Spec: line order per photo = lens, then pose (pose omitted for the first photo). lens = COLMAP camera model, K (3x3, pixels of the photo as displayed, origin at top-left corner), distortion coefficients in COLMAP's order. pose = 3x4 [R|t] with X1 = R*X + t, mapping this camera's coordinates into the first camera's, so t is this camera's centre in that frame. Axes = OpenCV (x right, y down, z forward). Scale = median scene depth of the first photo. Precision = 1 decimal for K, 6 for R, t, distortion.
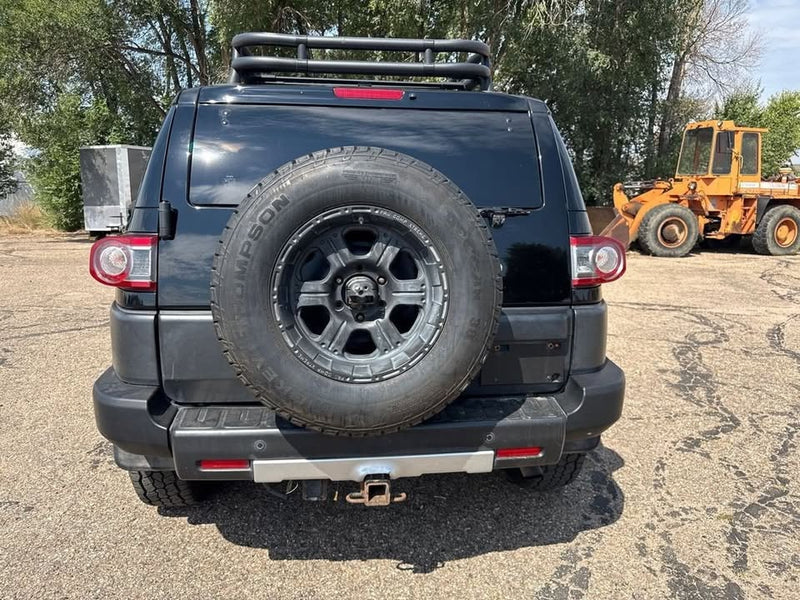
lens RADIAL K [[569.0, 0, 398.5], [0, 569.0, 297.4], [0, 0, 1]] dist [0.017771, -0.020438]
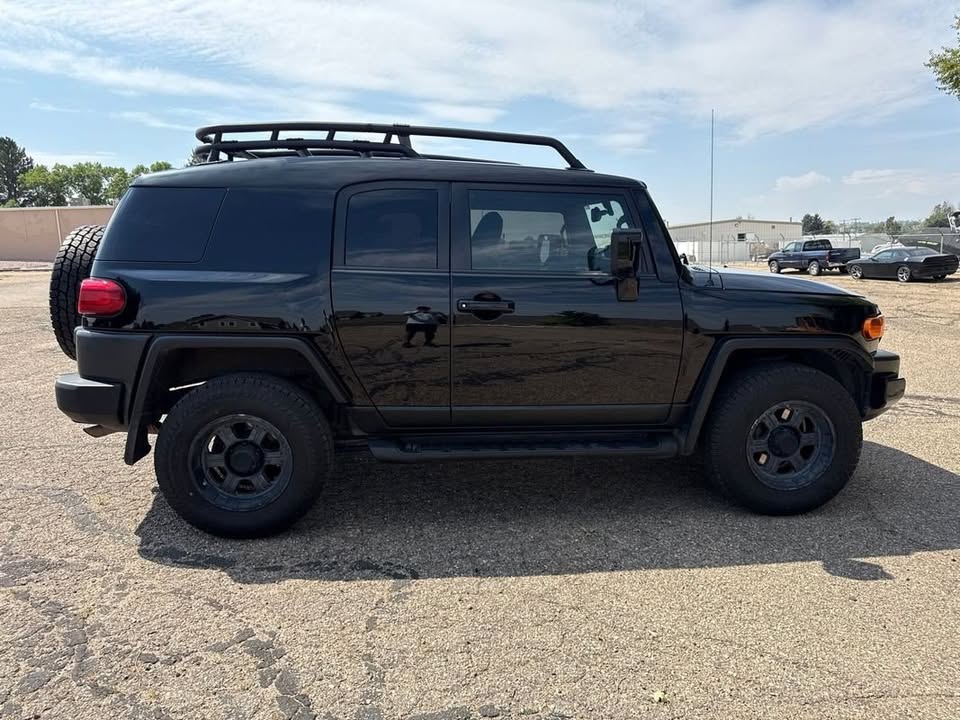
lens RADIAL K [[682.7, 0, 482.4], [0, 682.7, 360.3], [0, 0, 1]] dist [0.017771, -0.020438]
pose [[-0.011151, 0.156872, -0.987556, 1.694959], [-0.176009, 0.971889, 0.156371, -0.289931], [0.984325, 0.175562, 0.016773, 1.662416]]
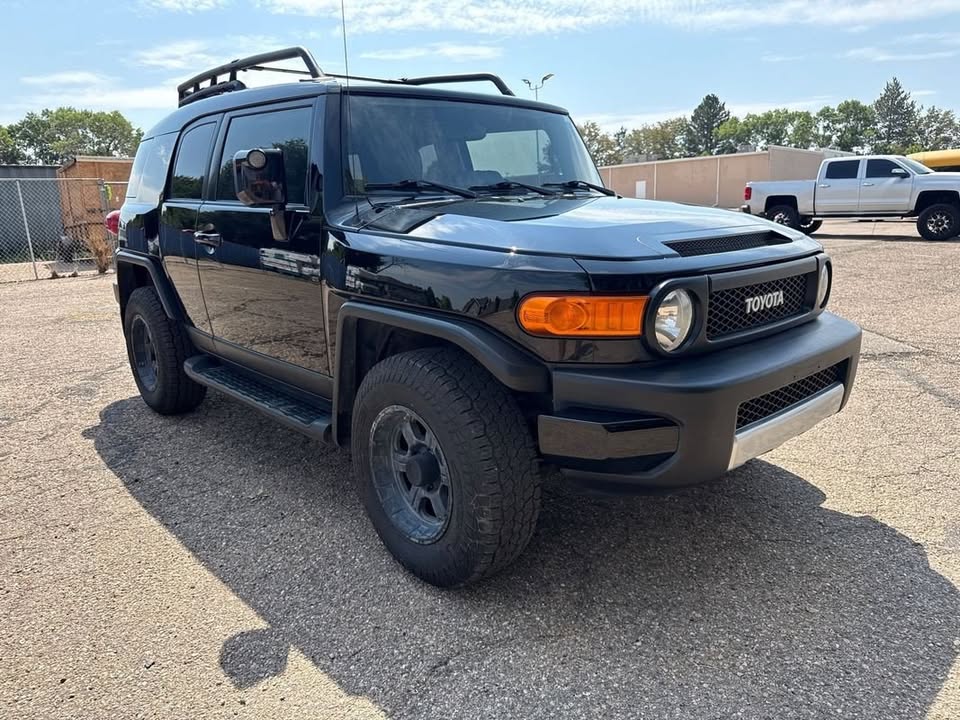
lens RADIAL K [[682.7, 0, 479.6], [0, 682.7, 362.7], [0, 0, 1]] dist [0.017771, -0.020438]
pose [[-0.808109, 0.143802, -0.571210, 0.674510], [-0.093329, 0.926234, 0.365214, -0.508226], [0.581593, 0.348443, -0.735077, 3.116554]]
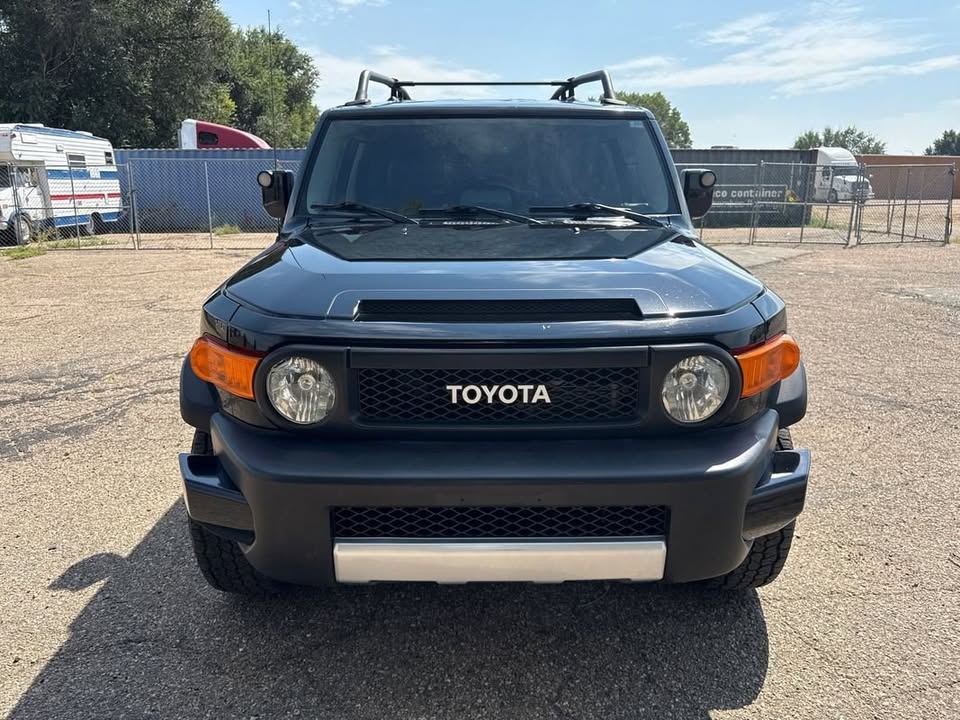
lens RADIAL K [[682.7, 0, 478.9], [0, 682.7, 353.9], [0, 0, 1]] dist [0.017771, -0.020438]
pose [[-0.995534, -0.036037, 0.087255, -0.268405], [0.003684, 0.908741, 0.417345, -0.617169], [-0.094332, 0.415802, -0.904549, 3.255008]]
